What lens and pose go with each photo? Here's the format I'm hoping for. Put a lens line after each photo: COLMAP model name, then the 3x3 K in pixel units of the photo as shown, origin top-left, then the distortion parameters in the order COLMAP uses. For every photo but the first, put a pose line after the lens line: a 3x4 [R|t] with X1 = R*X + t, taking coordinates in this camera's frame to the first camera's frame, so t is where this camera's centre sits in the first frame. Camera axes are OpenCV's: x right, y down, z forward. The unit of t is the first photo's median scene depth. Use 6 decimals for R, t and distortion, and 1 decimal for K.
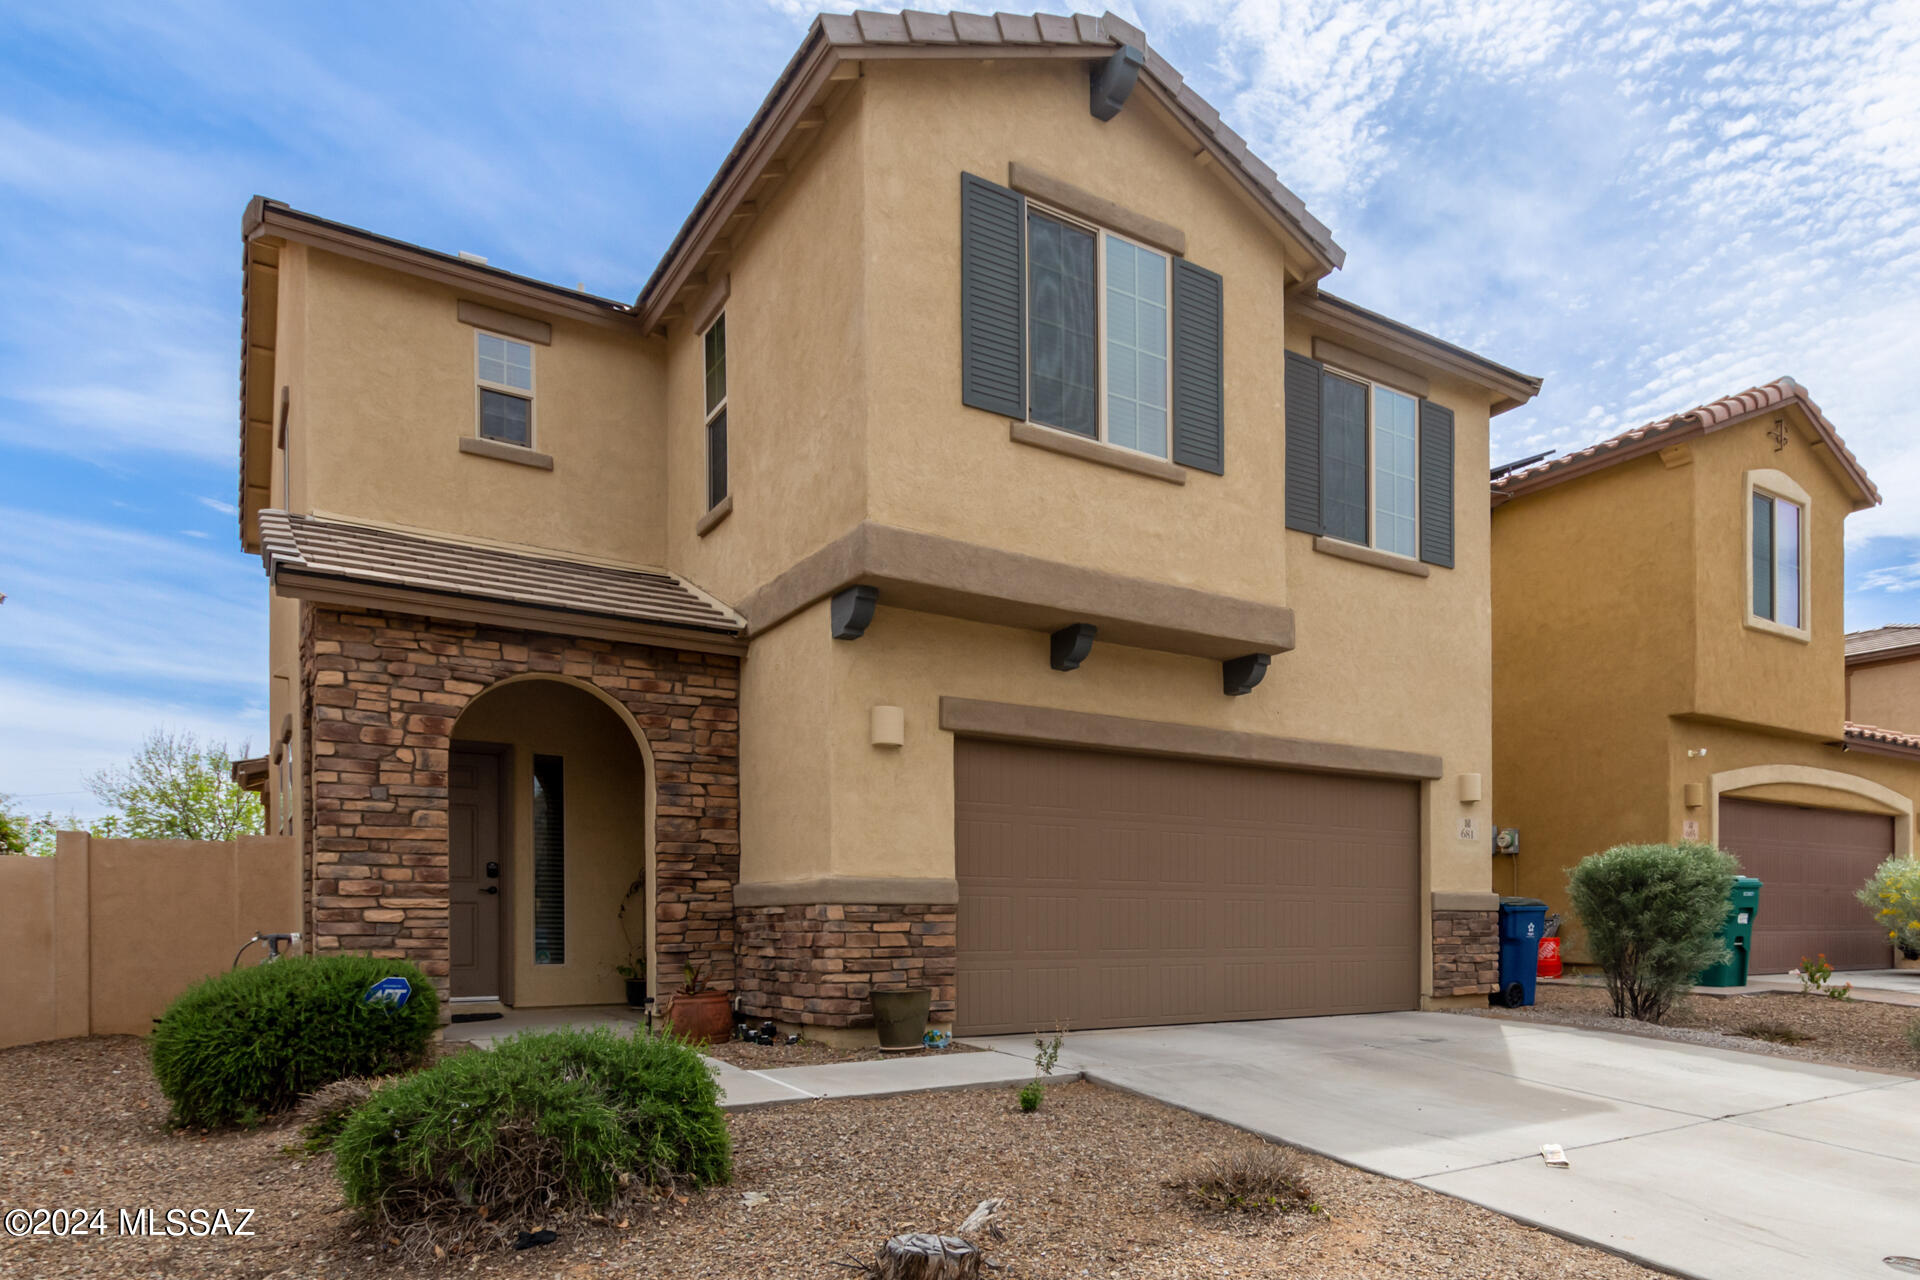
lens RADIAL K [[994.9, 0, 960.4], [0, 994.9, 624.0], [0, 0, 1]] dist [0.003934, 0.000220]
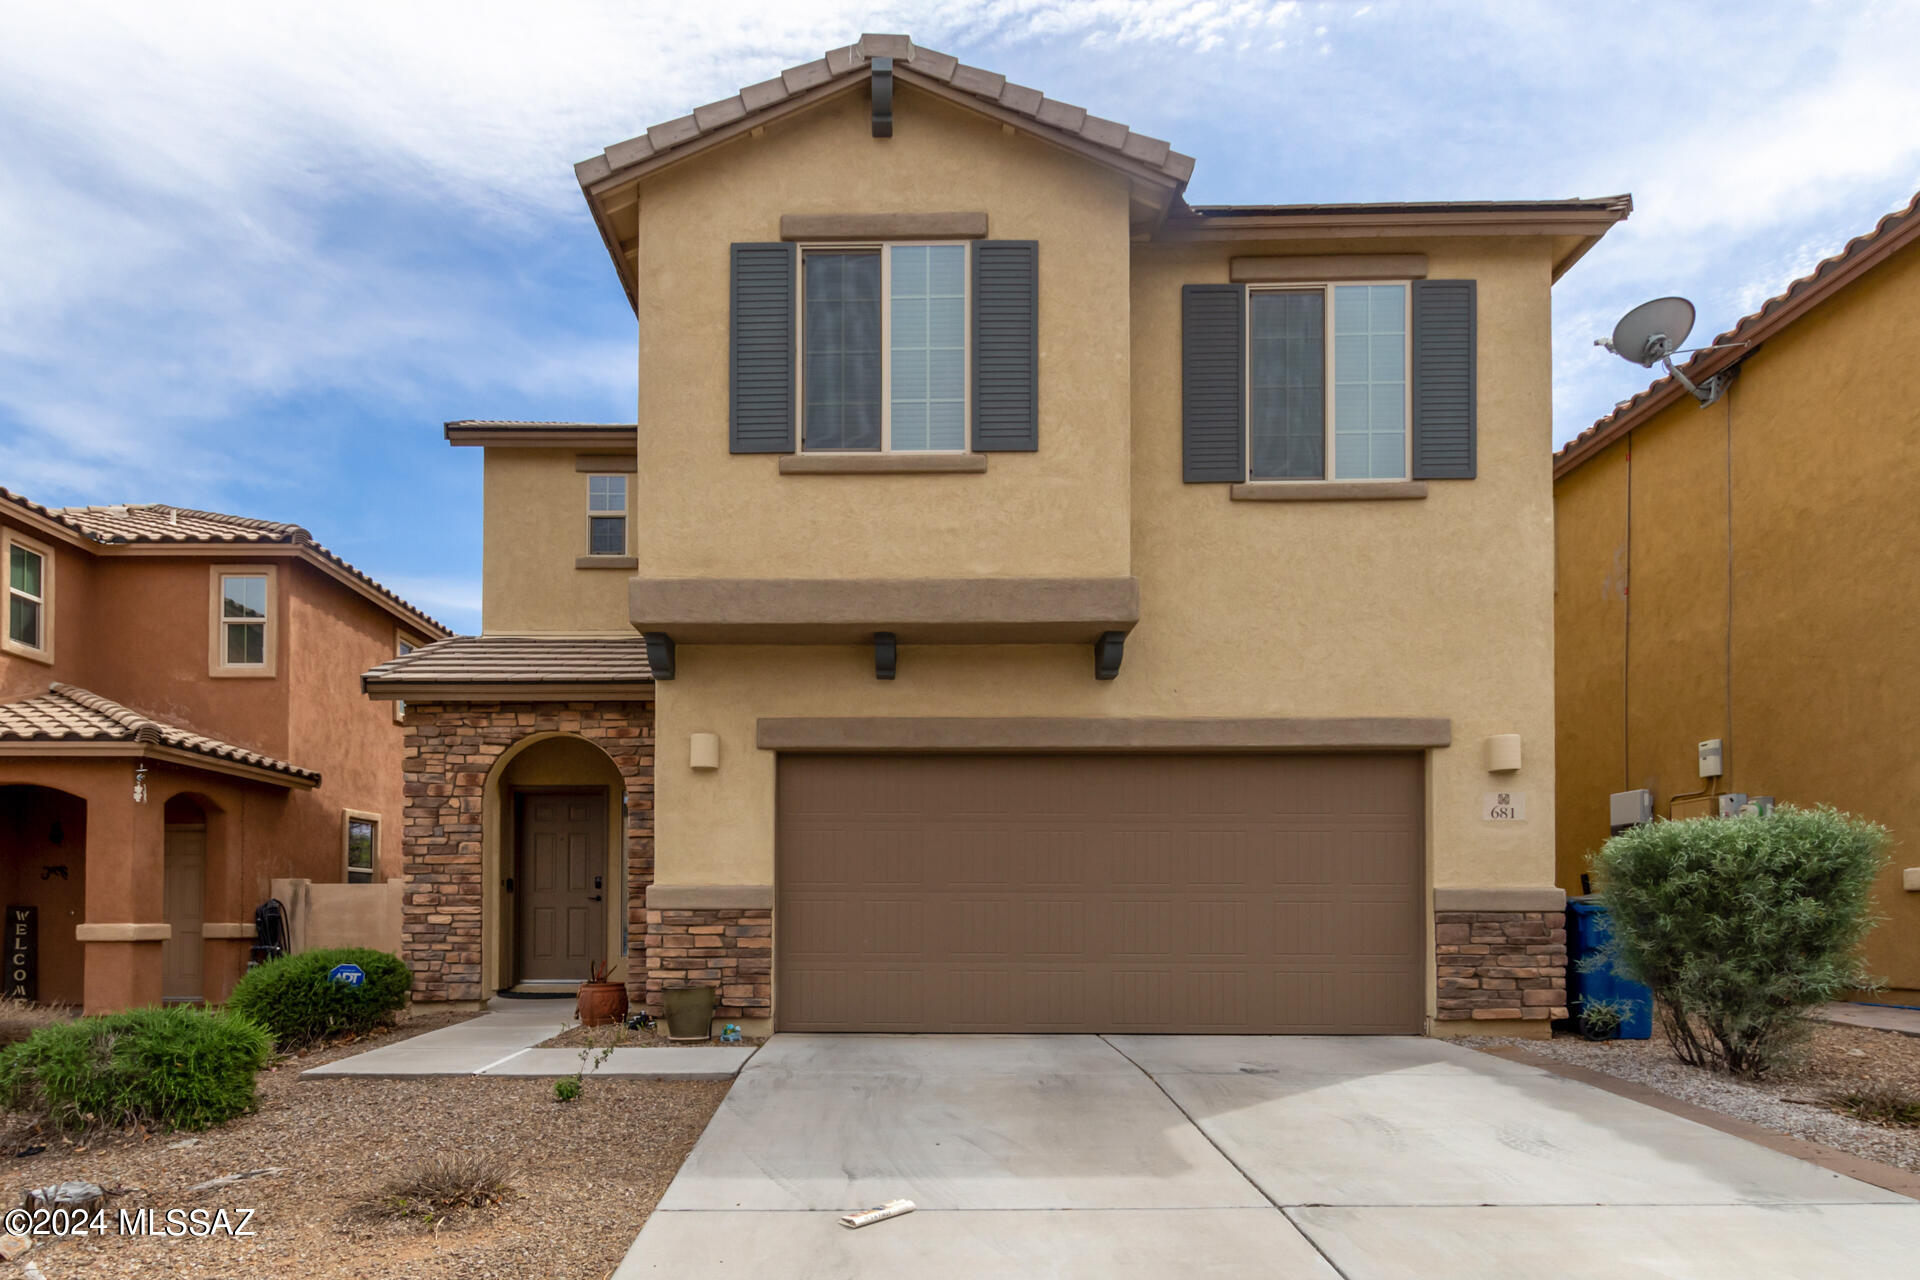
lens RADIAL K [[911.2, 0, 968.1], [0, 911.2, 642.2], [0, 0, 1]] dist [0.003279, 0.000684]
pose [[0.863976, -0.145185, -0.482148, 0.645043], [0.144334, 0.988756, -0.039099, 0.058761], [0.482403, -0.035810, 0.875217, 0.224678]]
